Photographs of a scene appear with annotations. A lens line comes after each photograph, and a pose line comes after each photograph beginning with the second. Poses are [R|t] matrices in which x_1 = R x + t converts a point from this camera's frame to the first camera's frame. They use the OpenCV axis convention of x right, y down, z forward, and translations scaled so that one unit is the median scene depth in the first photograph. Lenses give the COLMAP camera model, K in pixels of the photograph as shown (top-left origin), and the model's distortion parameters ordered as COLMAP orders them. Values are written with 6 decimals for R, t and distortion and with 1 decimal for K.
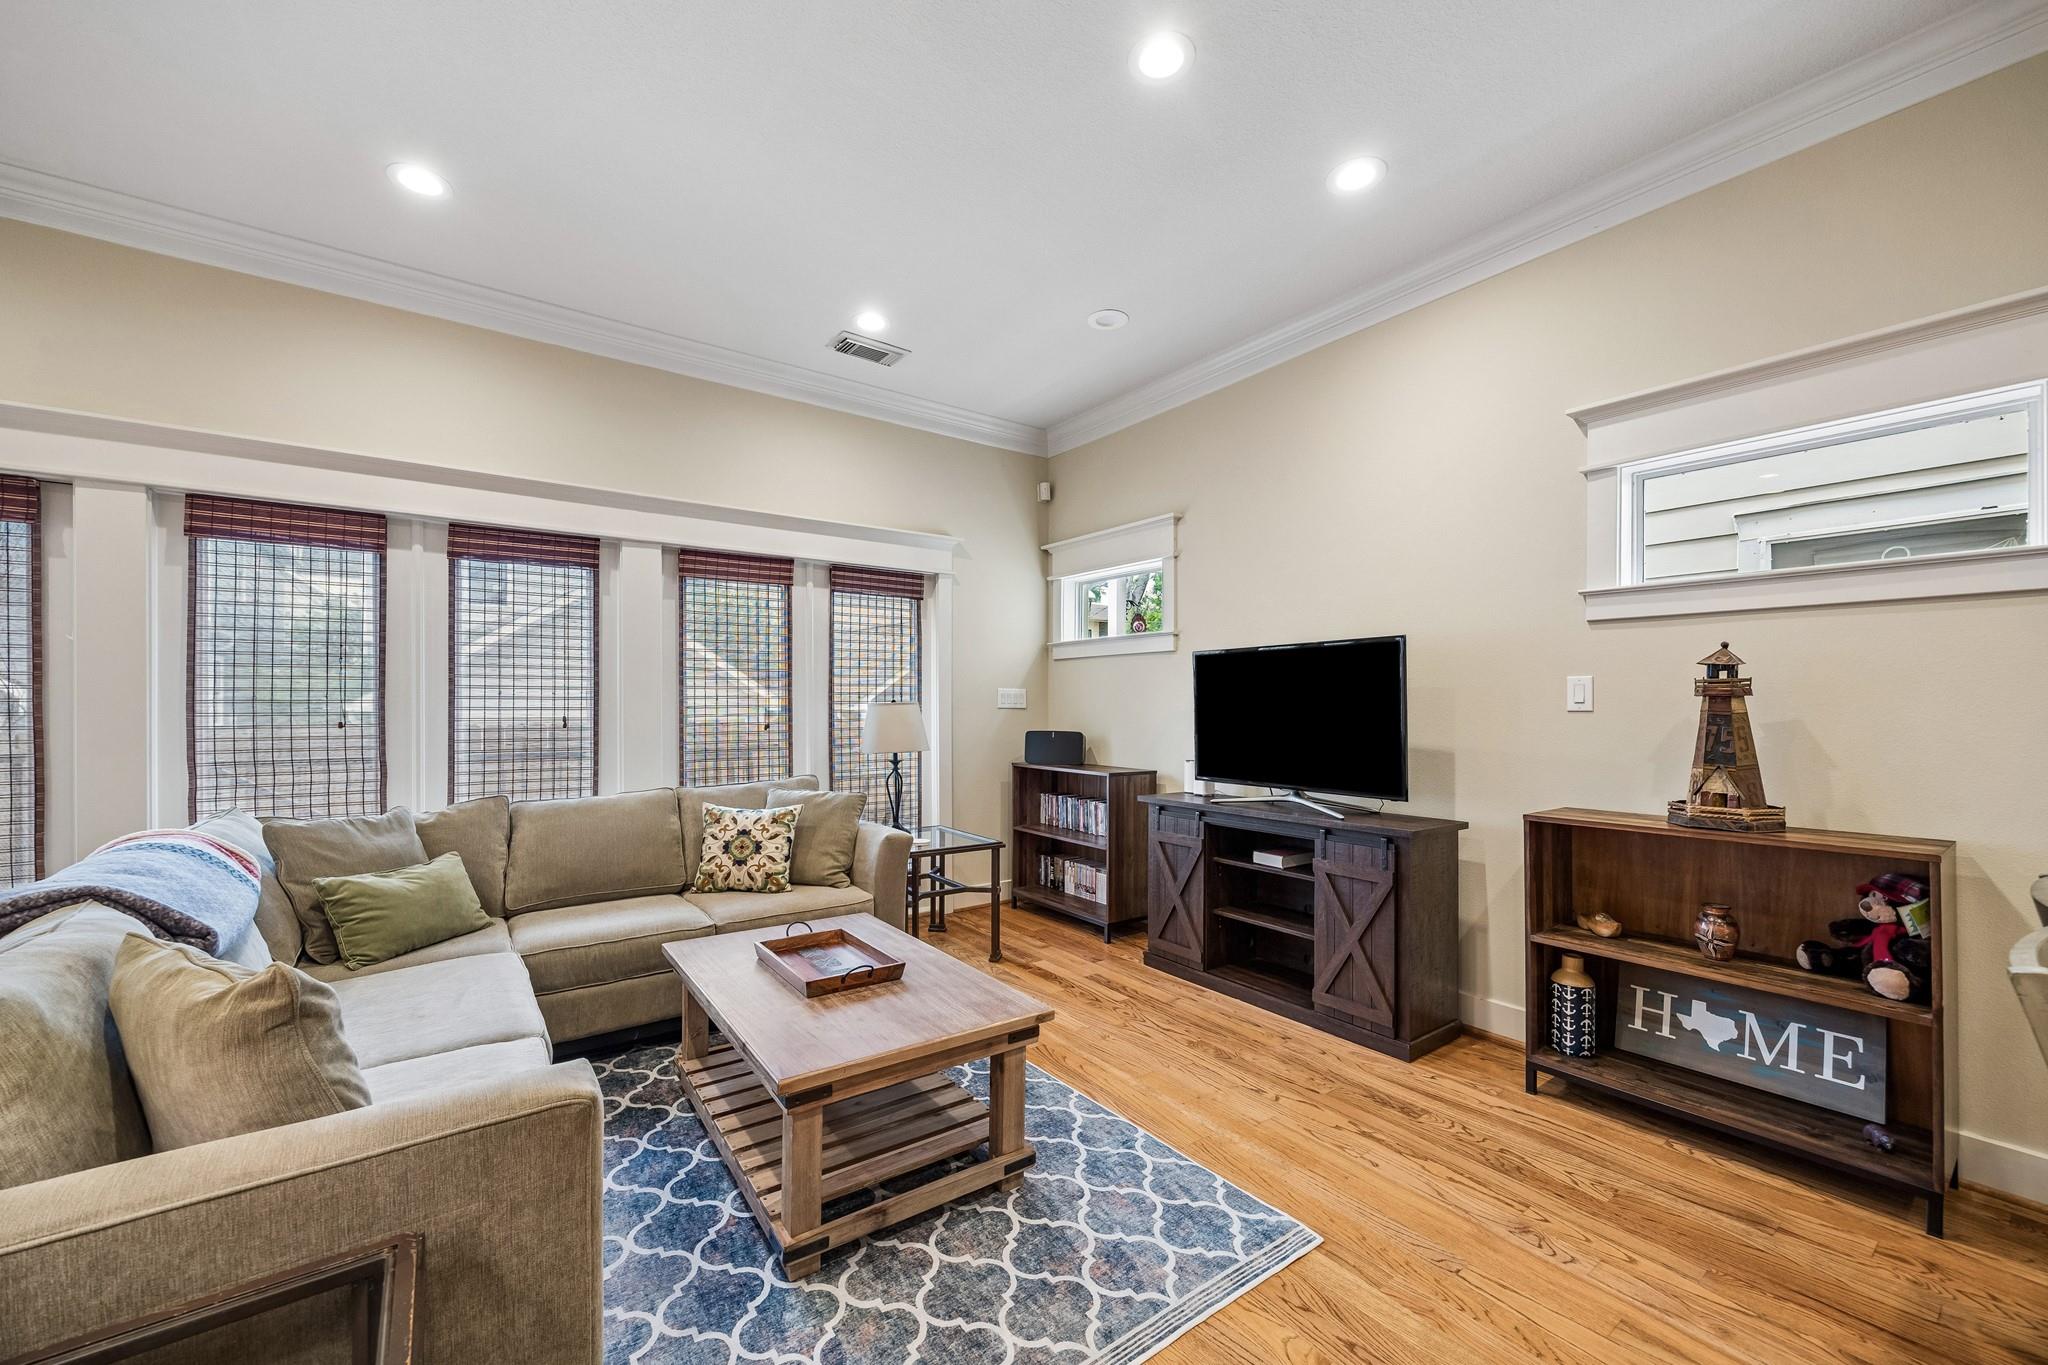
lens RADIAL K [[797.3, 0, 1040.8], [0, 797.3, 700.1], [0, 0, 1]] dist [-0.000839, -0.000101]
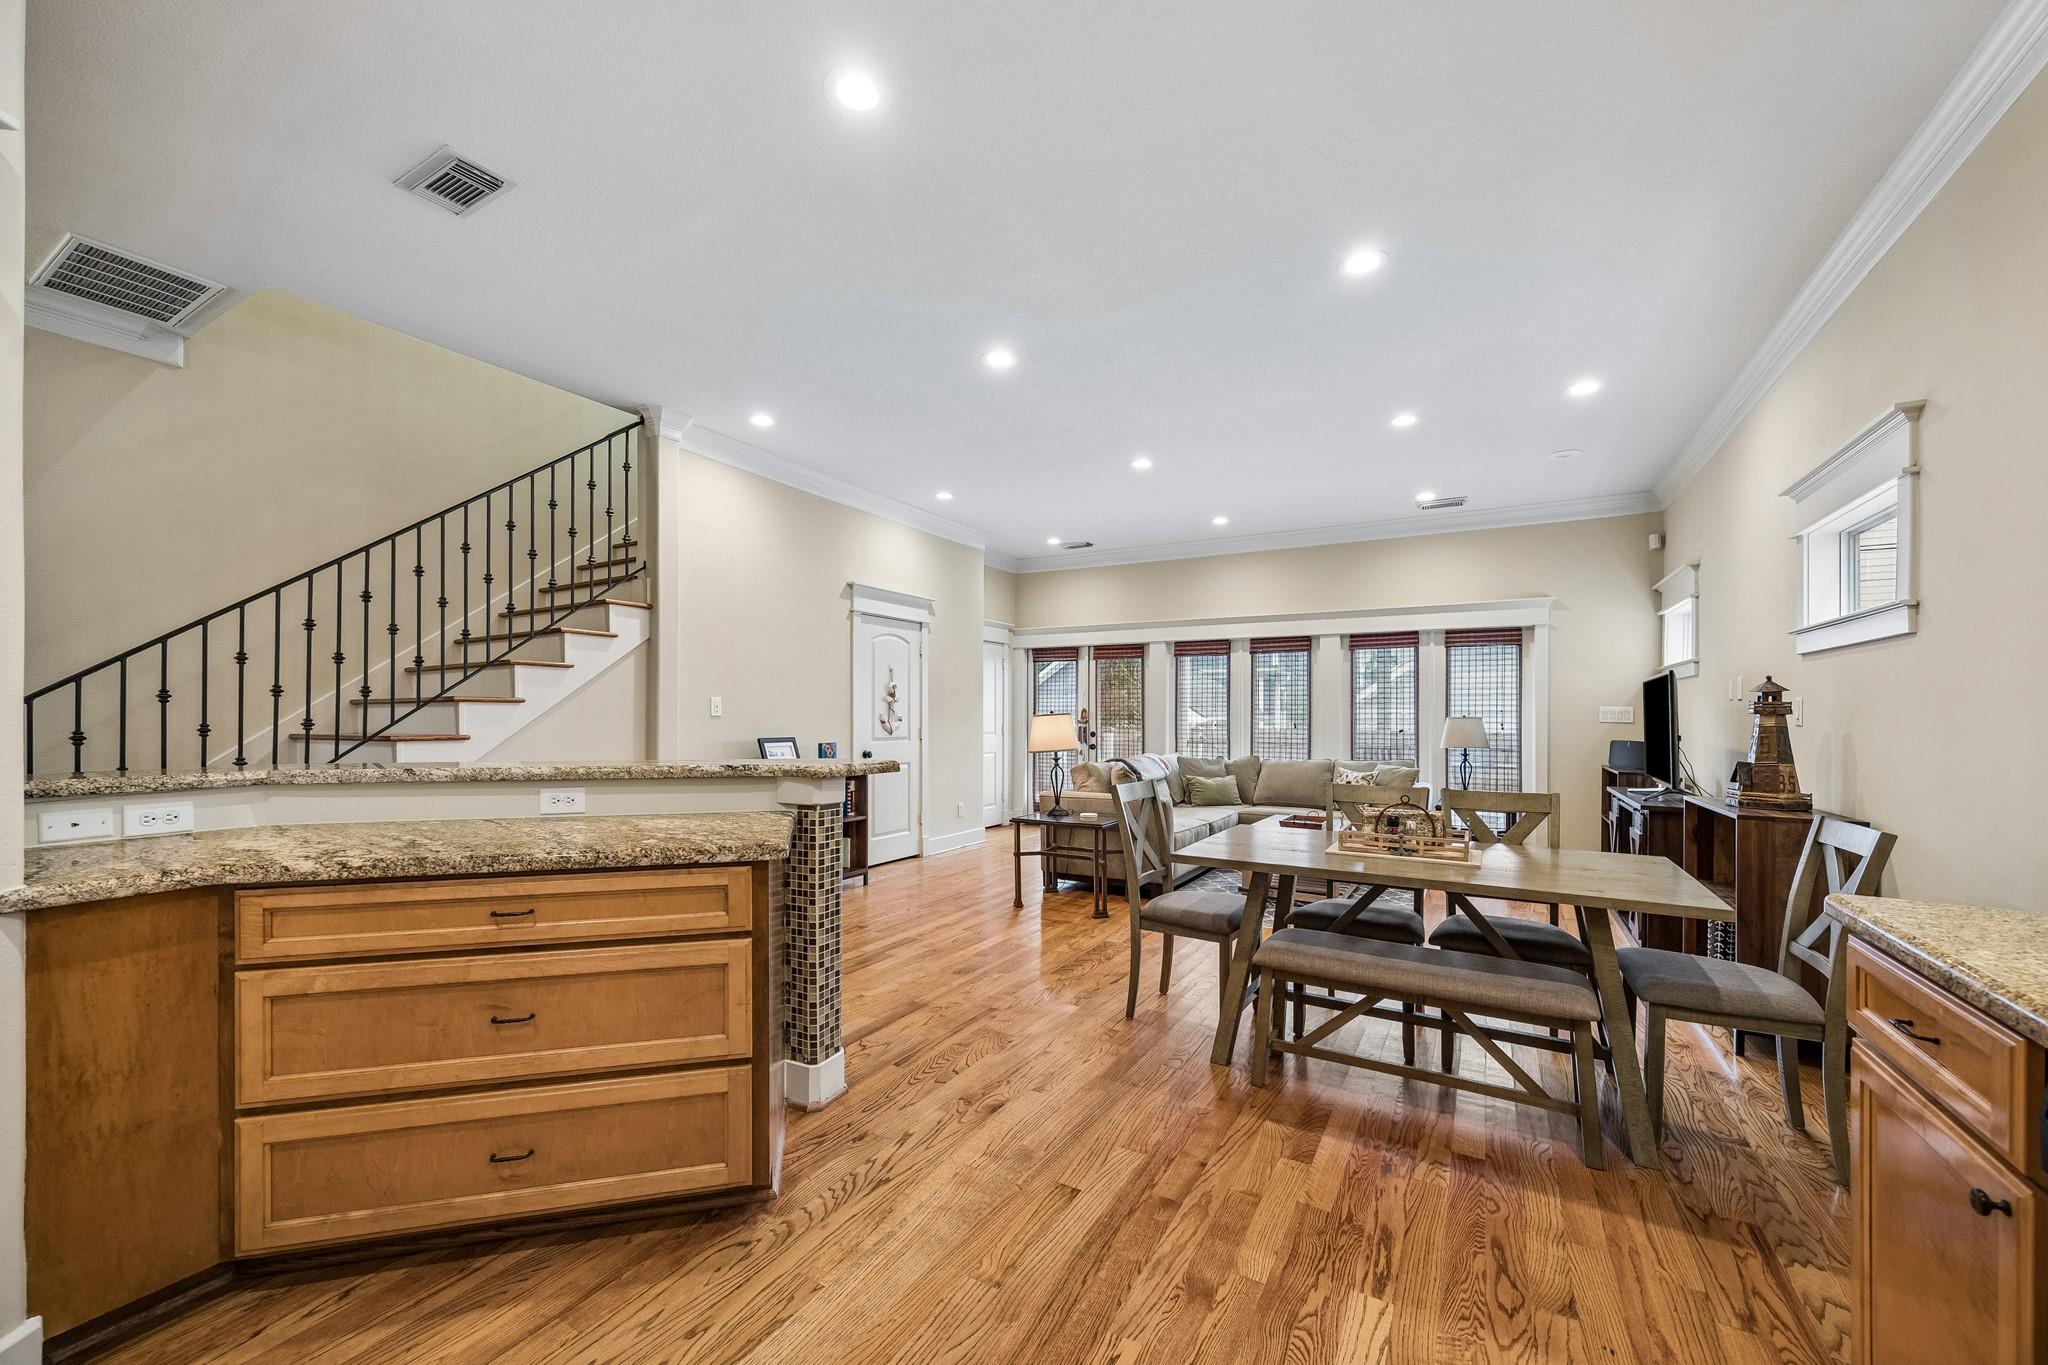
lens RADIAL K [[808.9, 0, 1016.2], [0, 808.9, 711.3], [0, 0, 1]] dist [0.002164, 0.000297]
pose [[0.387338, -0.002655, -0.921934, 1.147932], [-0.001387, 0.999993, -0.003463, -0.002579], [0.921937, 0.002620, 0.387331, -0.534850]]
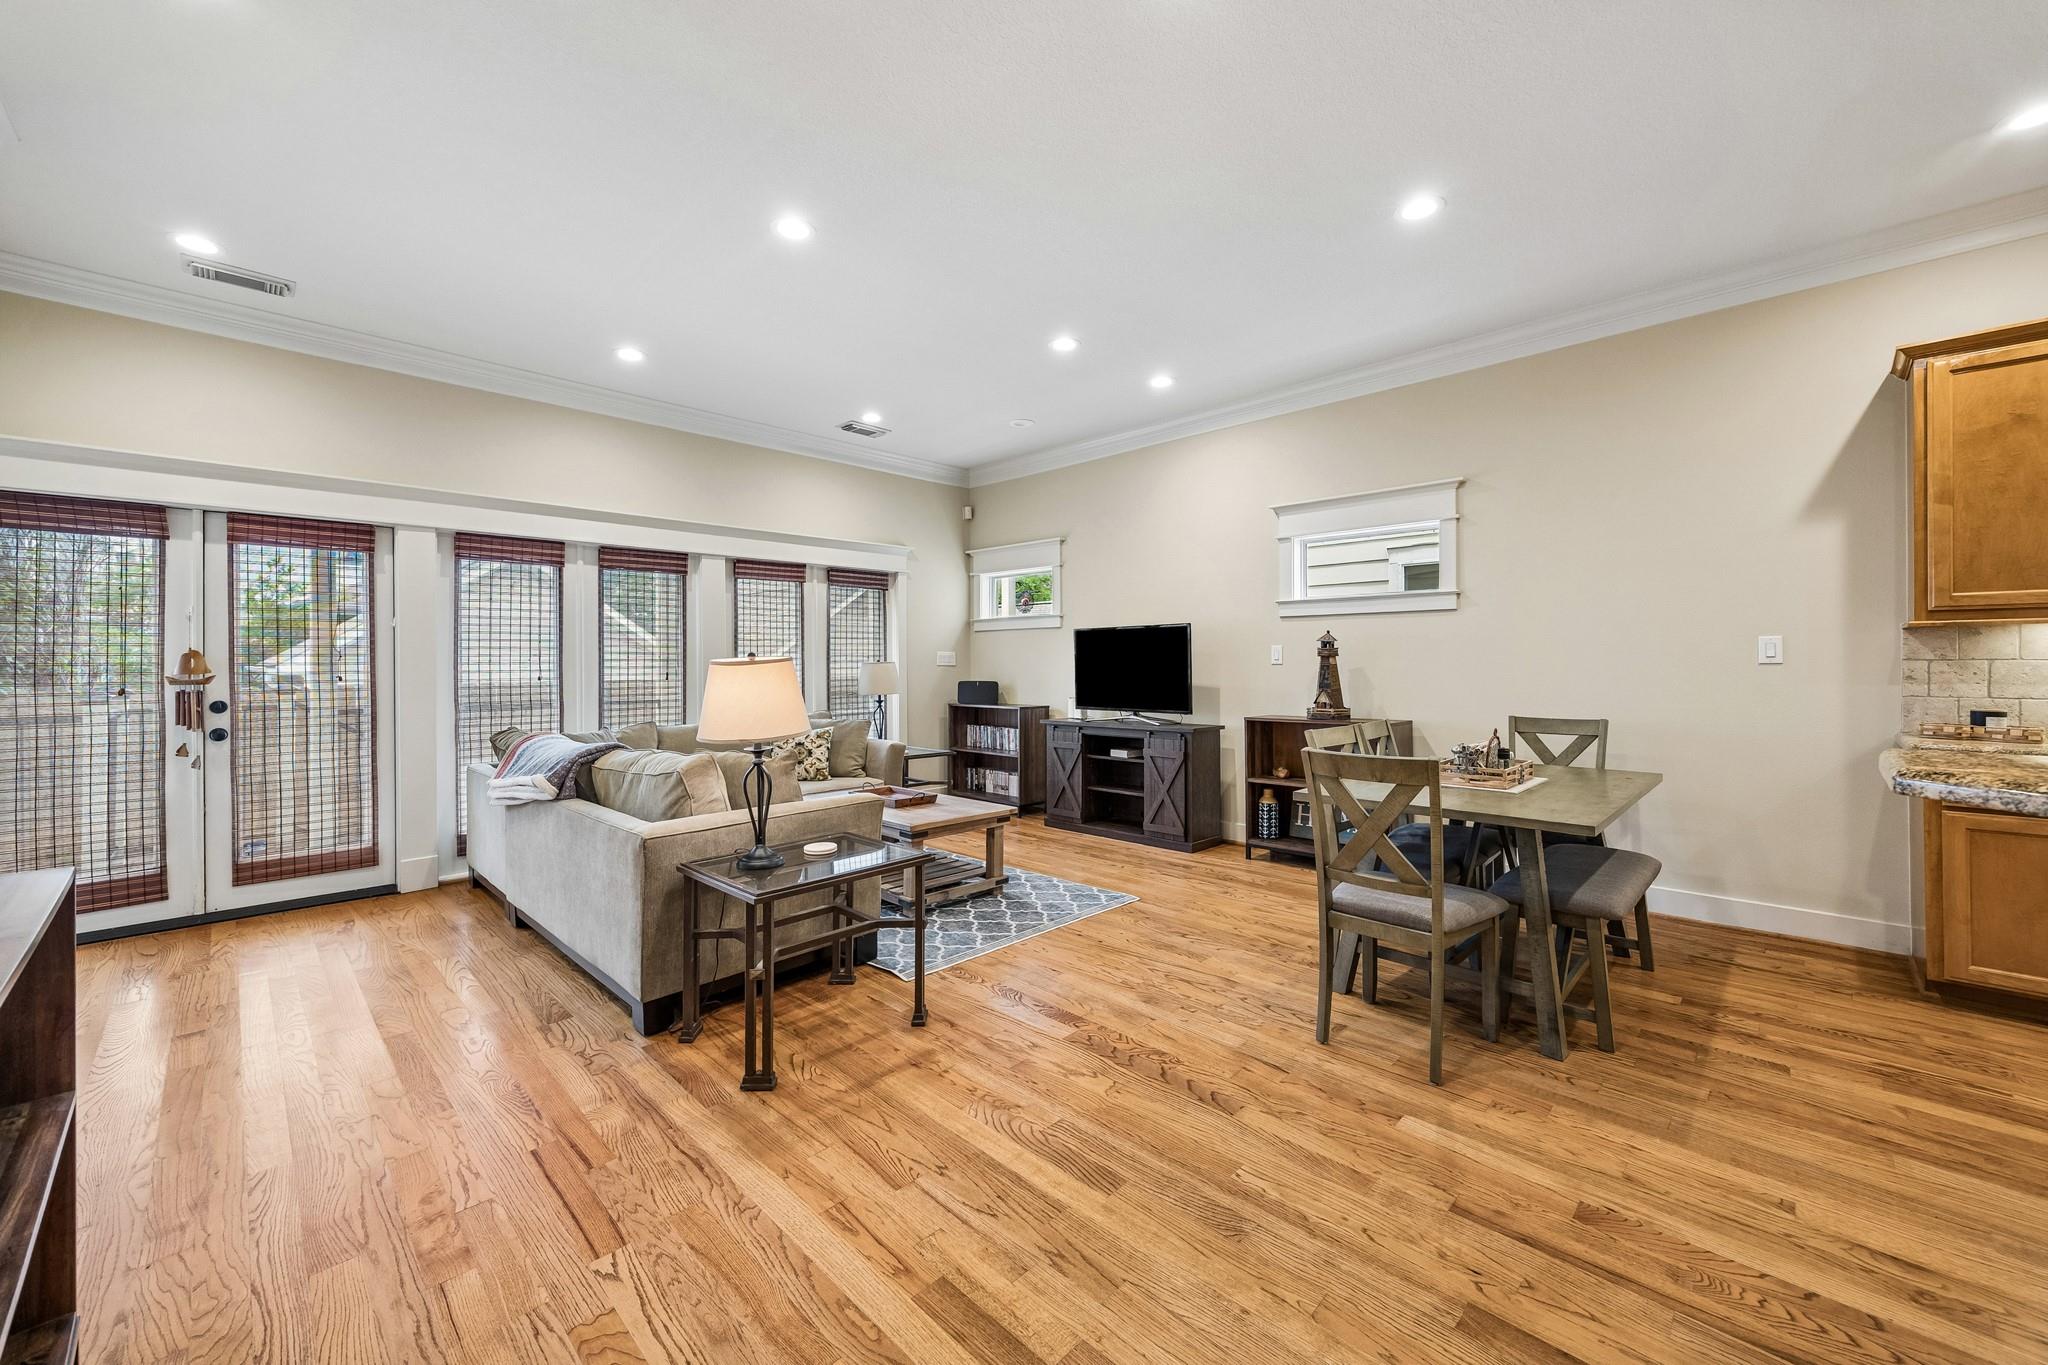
lens RADIAL K [[801.8, 0, 1042.8], [0, 801.8, 654.6], [0, 0, 1]] dist [0.004047, 0.000271]
pose [[0.985242, -0.003934, 0.171122, -0.165717], [0.004832, 0.999977, -0.004833, -0.002371], [-0.171099, 0.005588, 0.985238, -0.653926]]
